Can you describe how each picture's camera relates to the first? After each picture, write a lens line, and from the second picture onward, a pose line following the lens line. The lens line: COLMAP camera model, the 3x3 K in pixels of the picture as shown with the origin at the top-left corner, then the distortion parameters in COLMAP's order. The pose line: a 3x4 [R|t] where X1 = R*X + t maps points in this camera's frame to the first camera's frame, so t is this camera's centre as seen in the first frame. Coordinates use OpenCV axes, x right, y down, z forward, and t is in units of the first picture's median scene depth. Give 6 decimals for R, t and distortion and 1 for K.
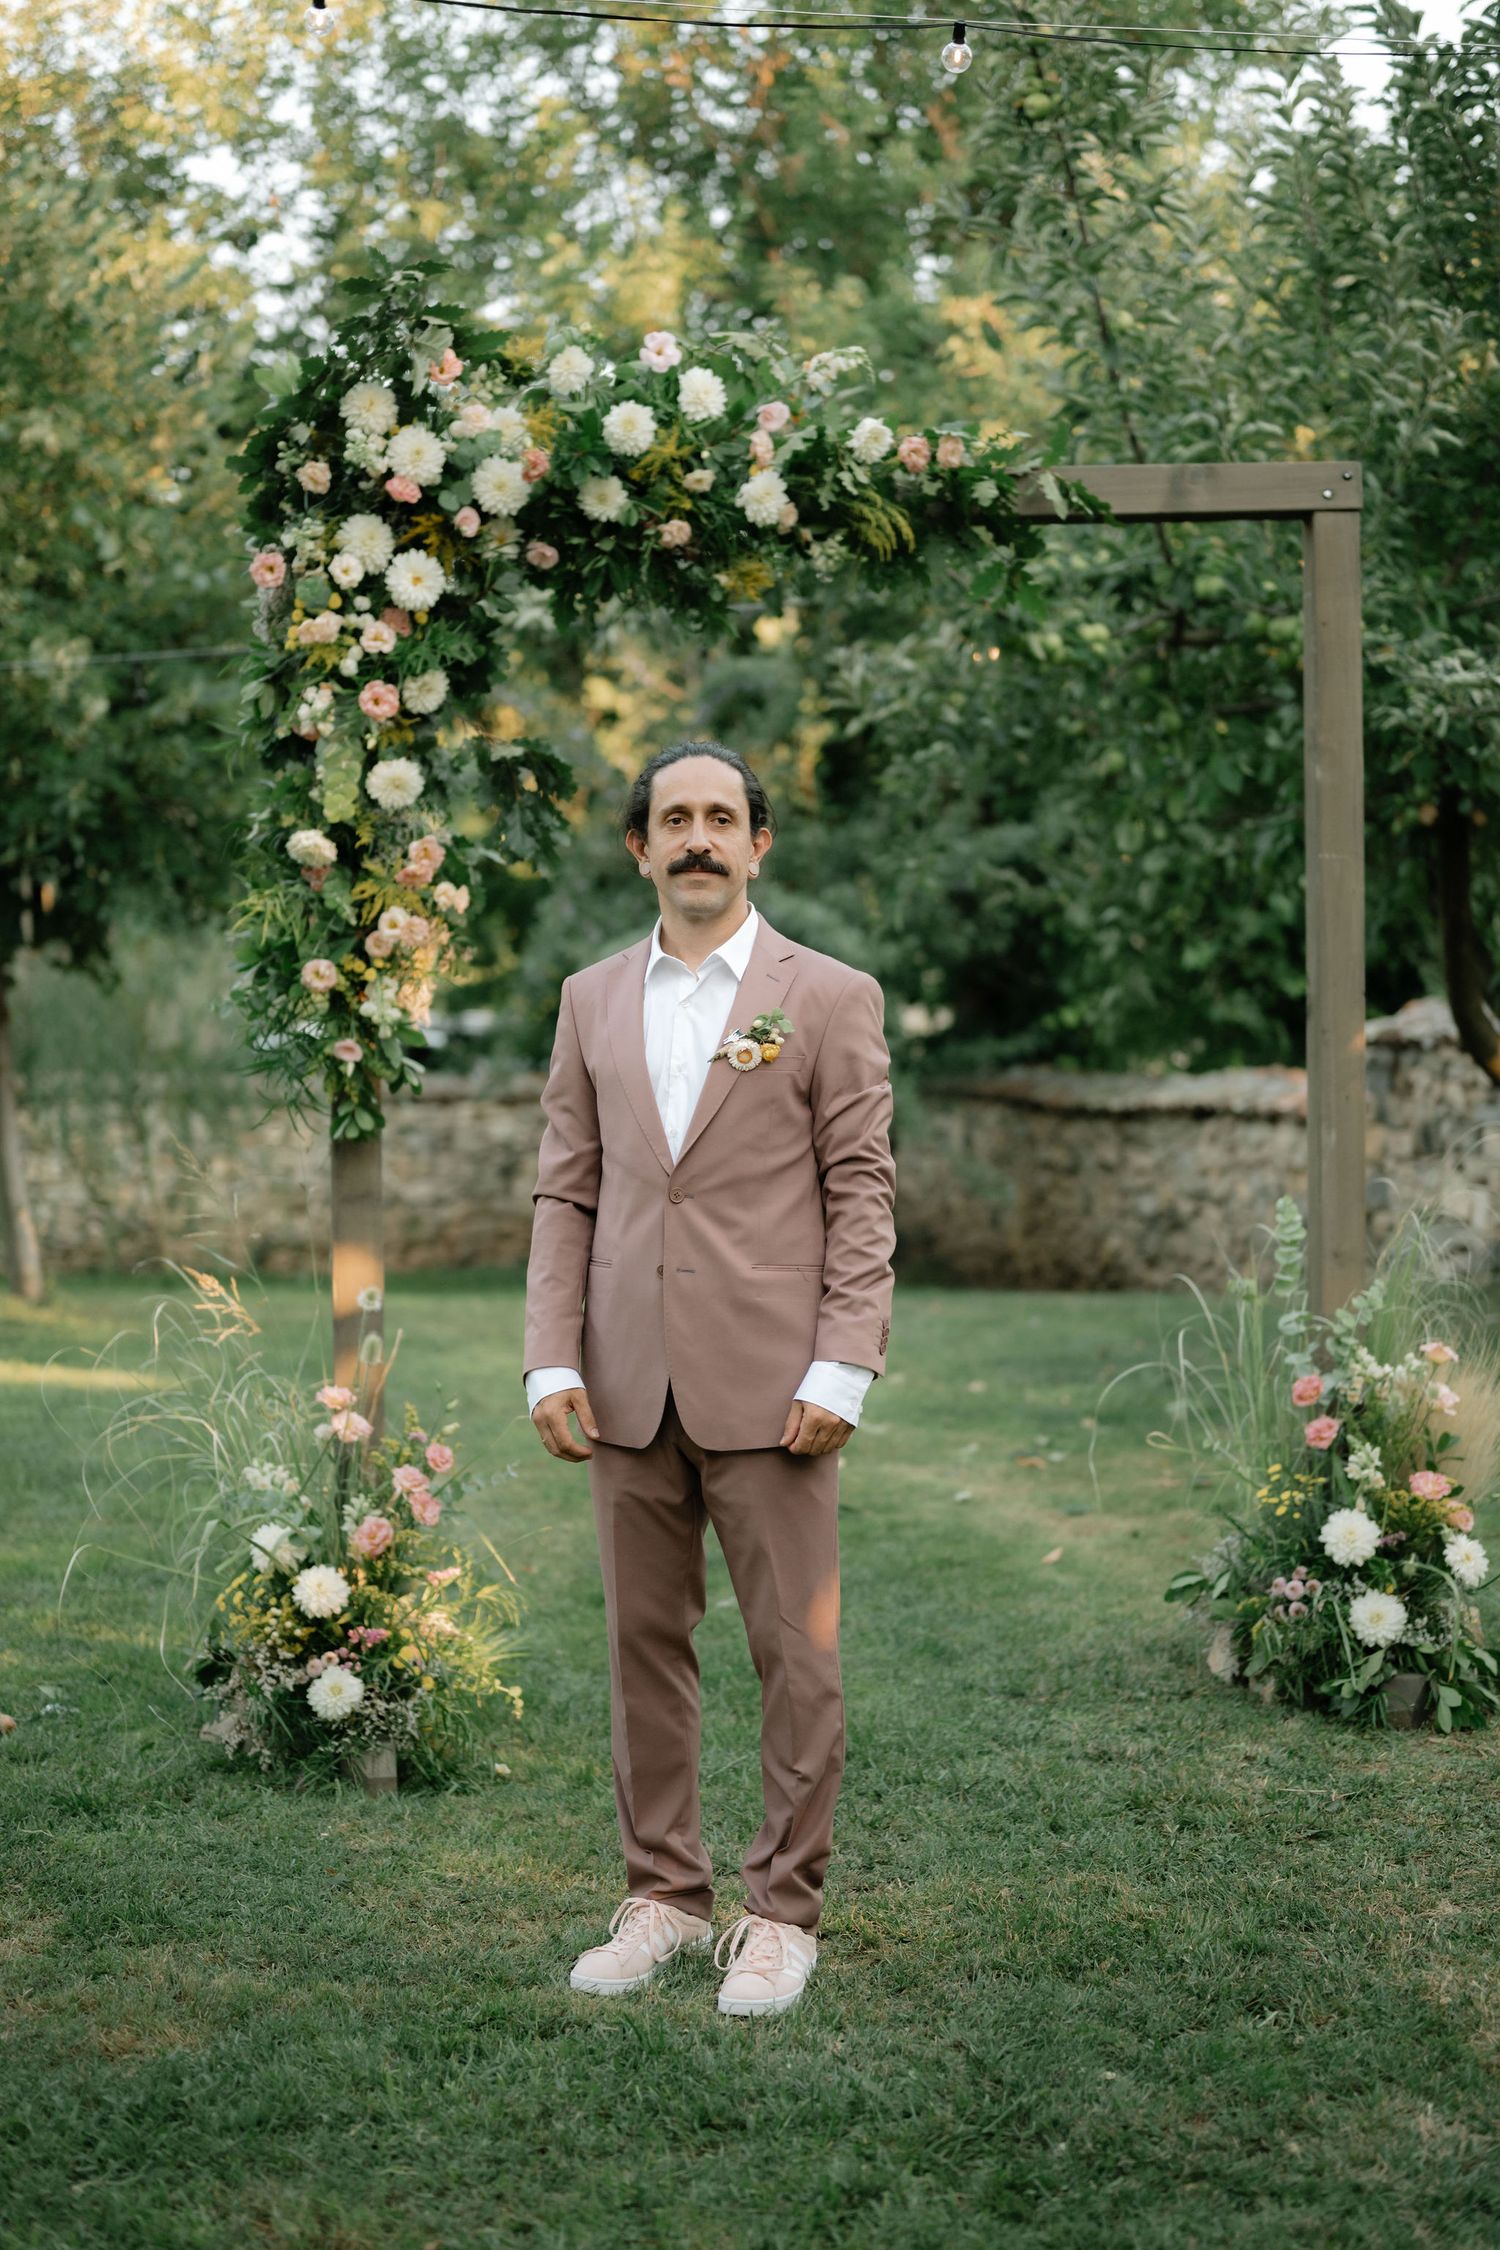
lens RADIAL K [[3195.8, 0, 743.9], [0, 3195.8, 1126.9], [0, 0, 1]] dist [0.014512, -0.025611]
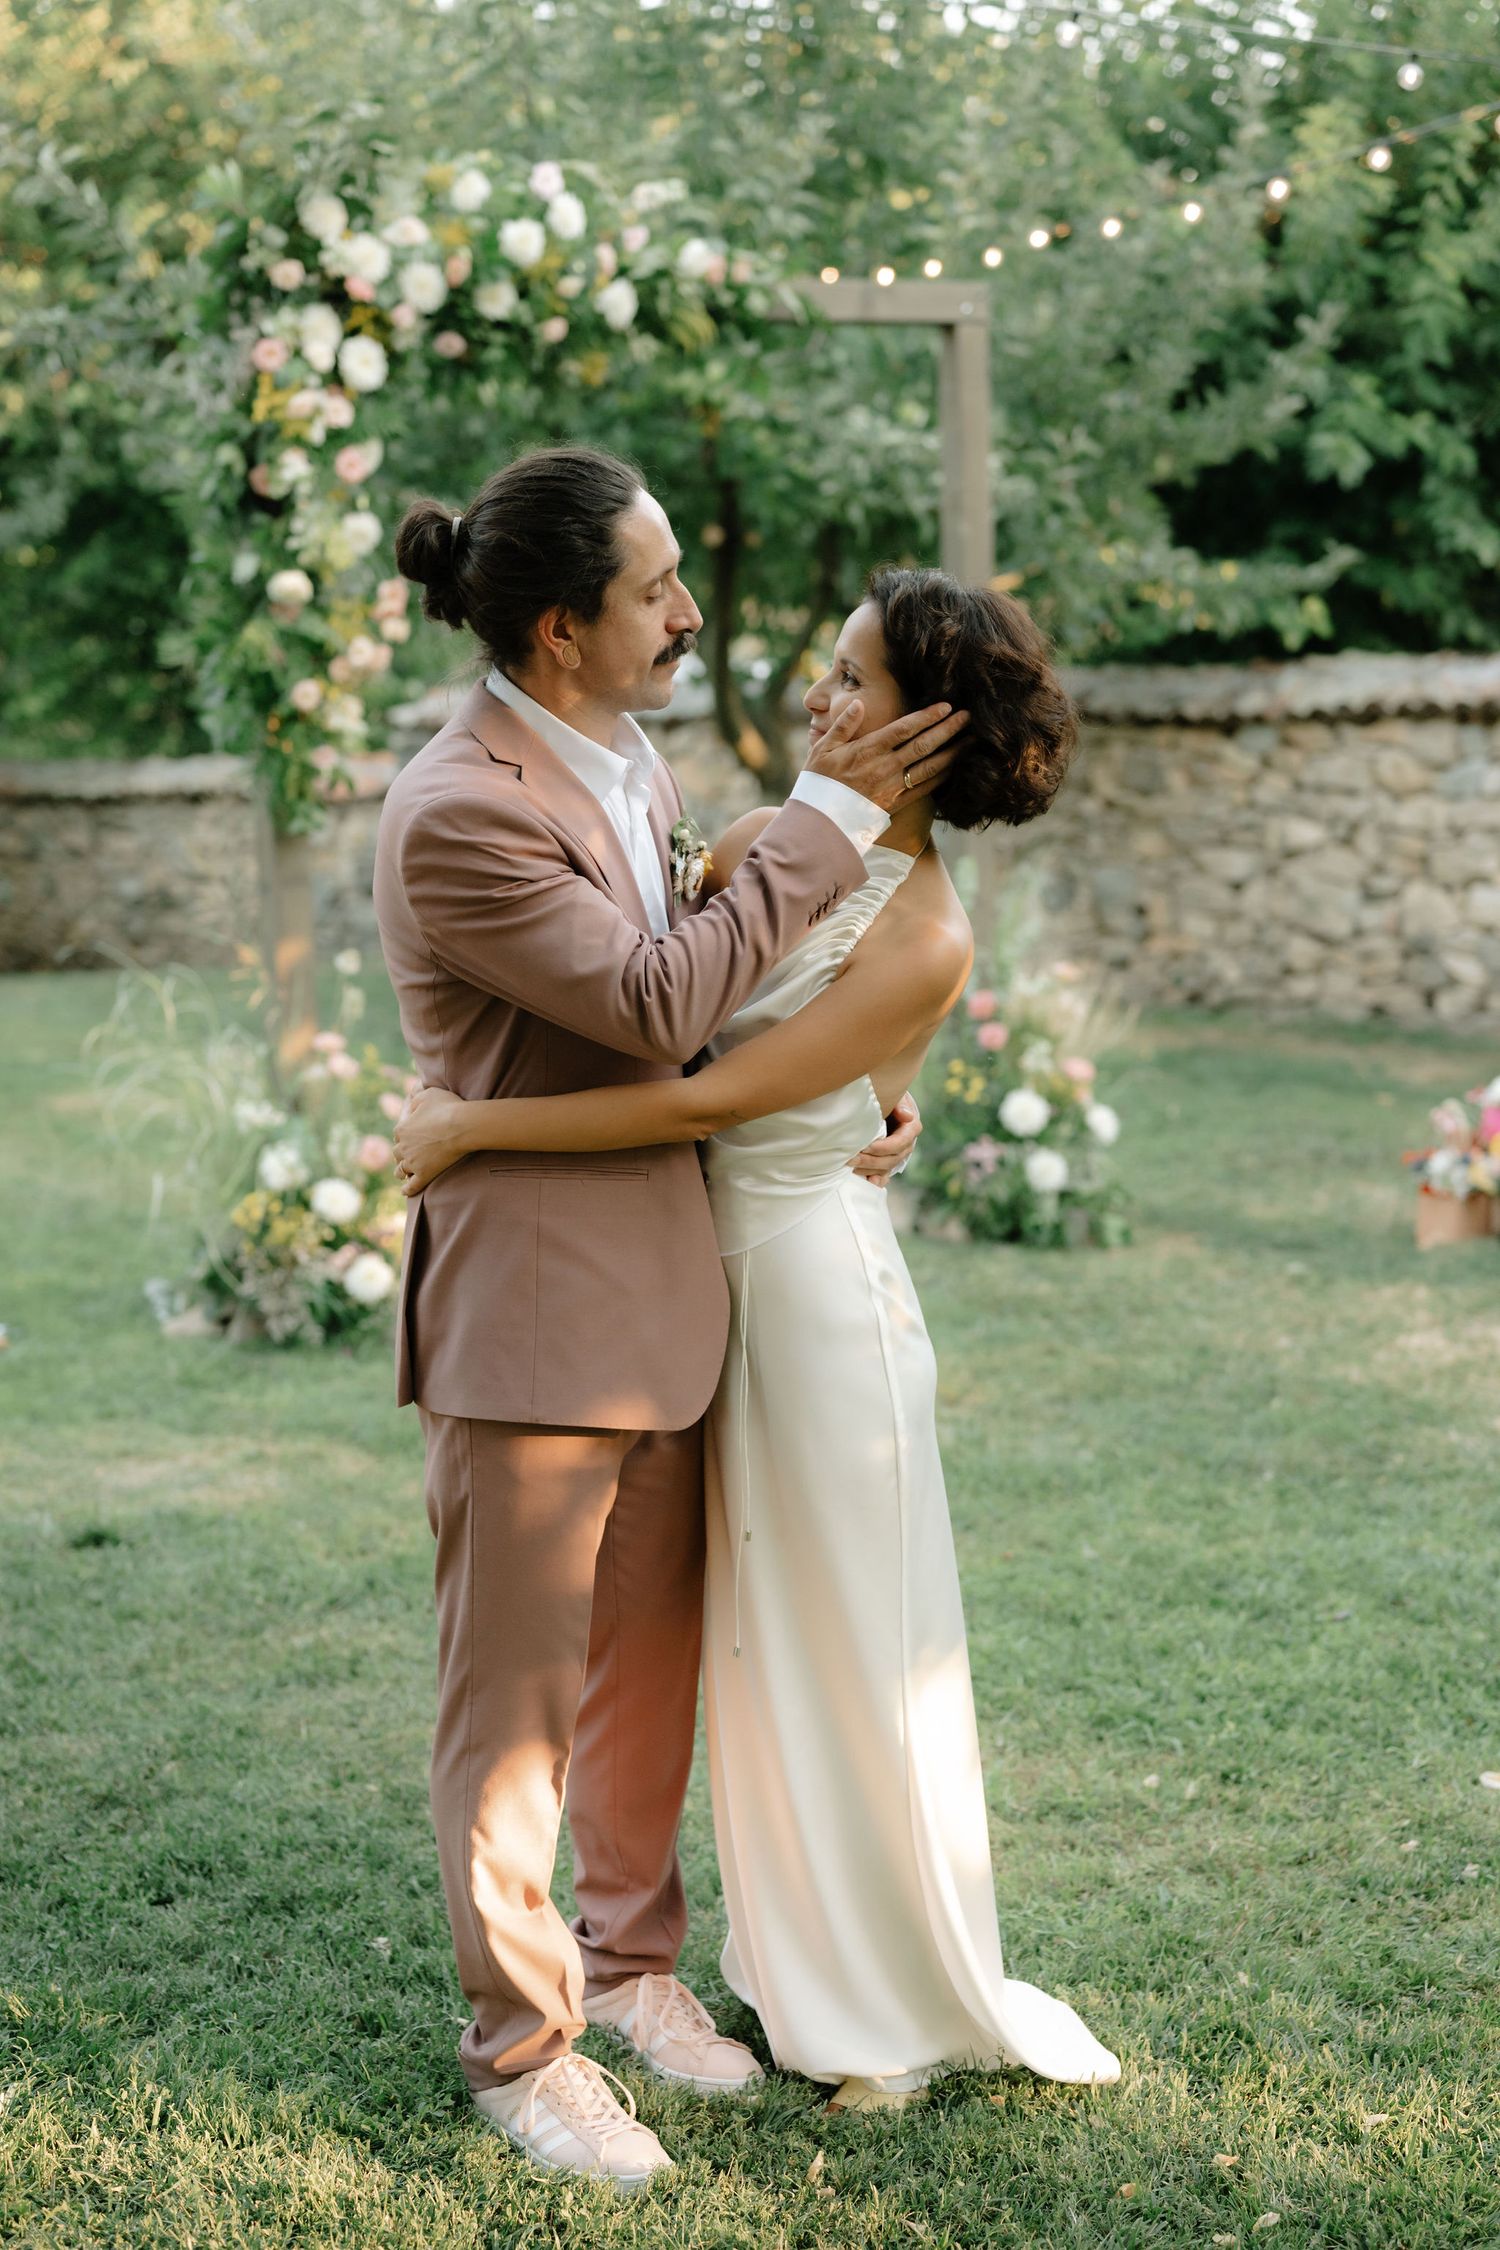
lens RADIAL K [[3256.8, 0, 693.3], [0, 3256.8, 1131.9], [0, 0, 1]] dist [-0.013120, 0.004123]
pose [[0.918781, -0.062104, 0.389853, -0.480098], [0.023274, 0.994352, 0.103551, -0.007527], [-0.394082, -0.086067, 0.915037, -0.193410]]
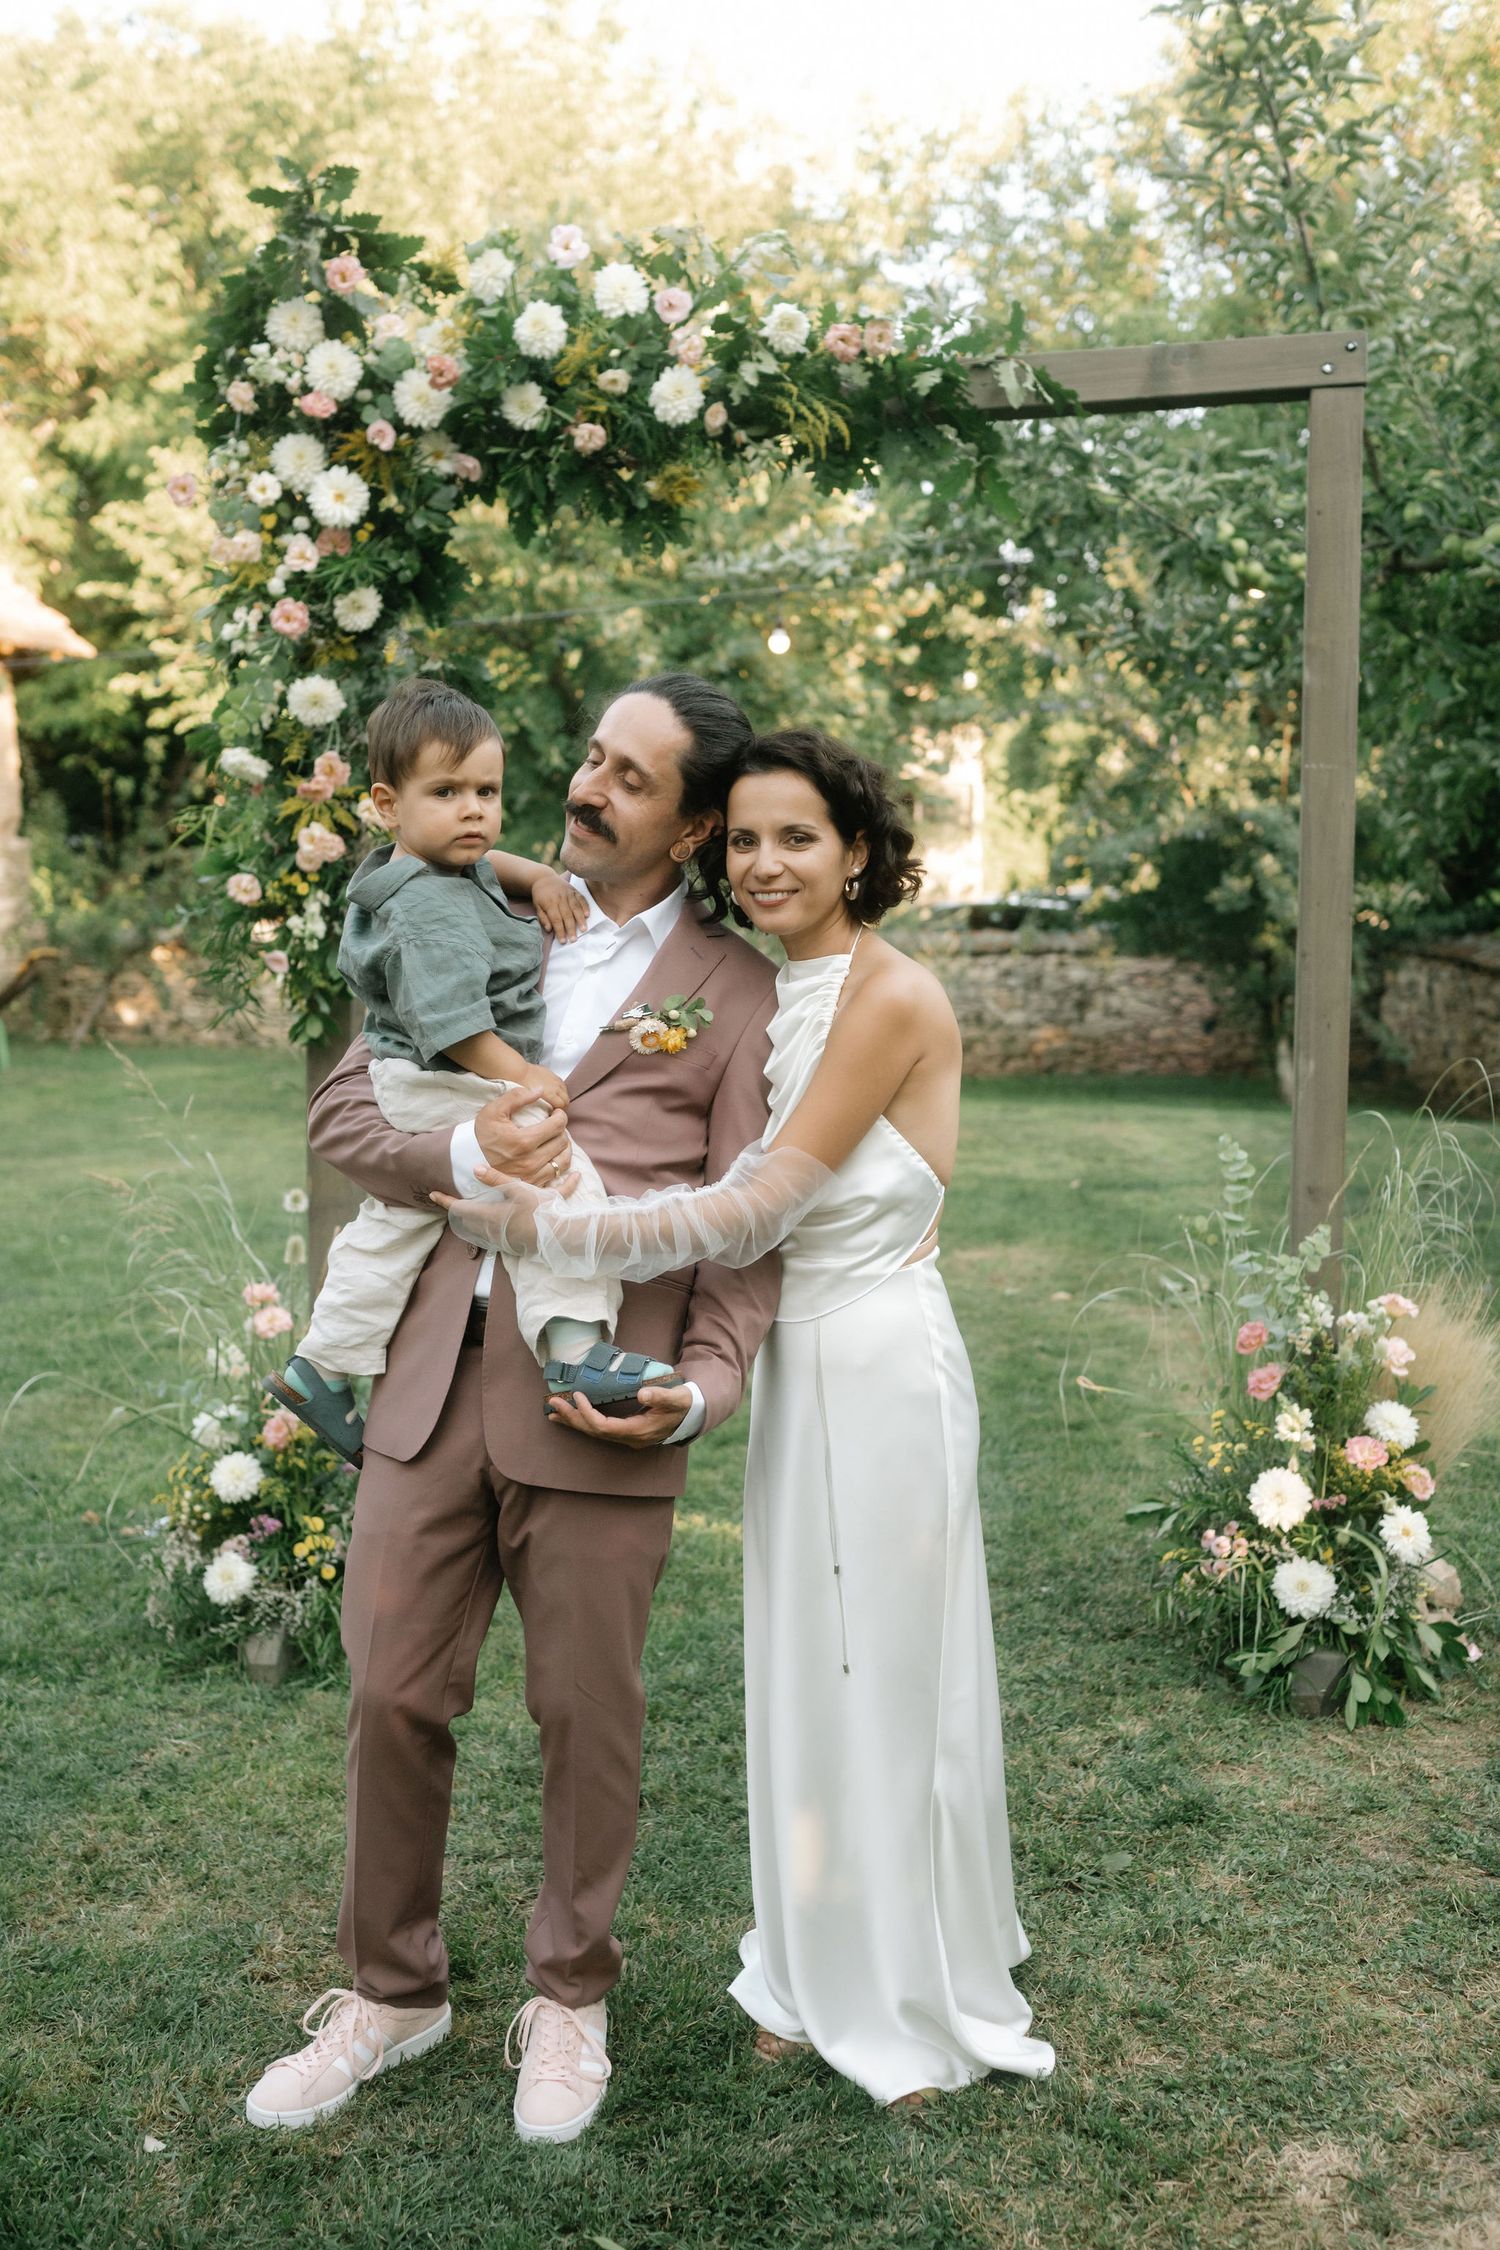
lens RADIAL K [[2150.0, 0, 718.3], [0, 2150.0, 1129.7], [0, 0, 1]] dist [-0.000691, 0.013587]
pose [[0.958588, 0.040747, -0.281865, 0.210632], [-0.018206, 0.996455, 0.082135, -0.029431], [0.284213, -0.073602, 0.955932, 0.366530]]
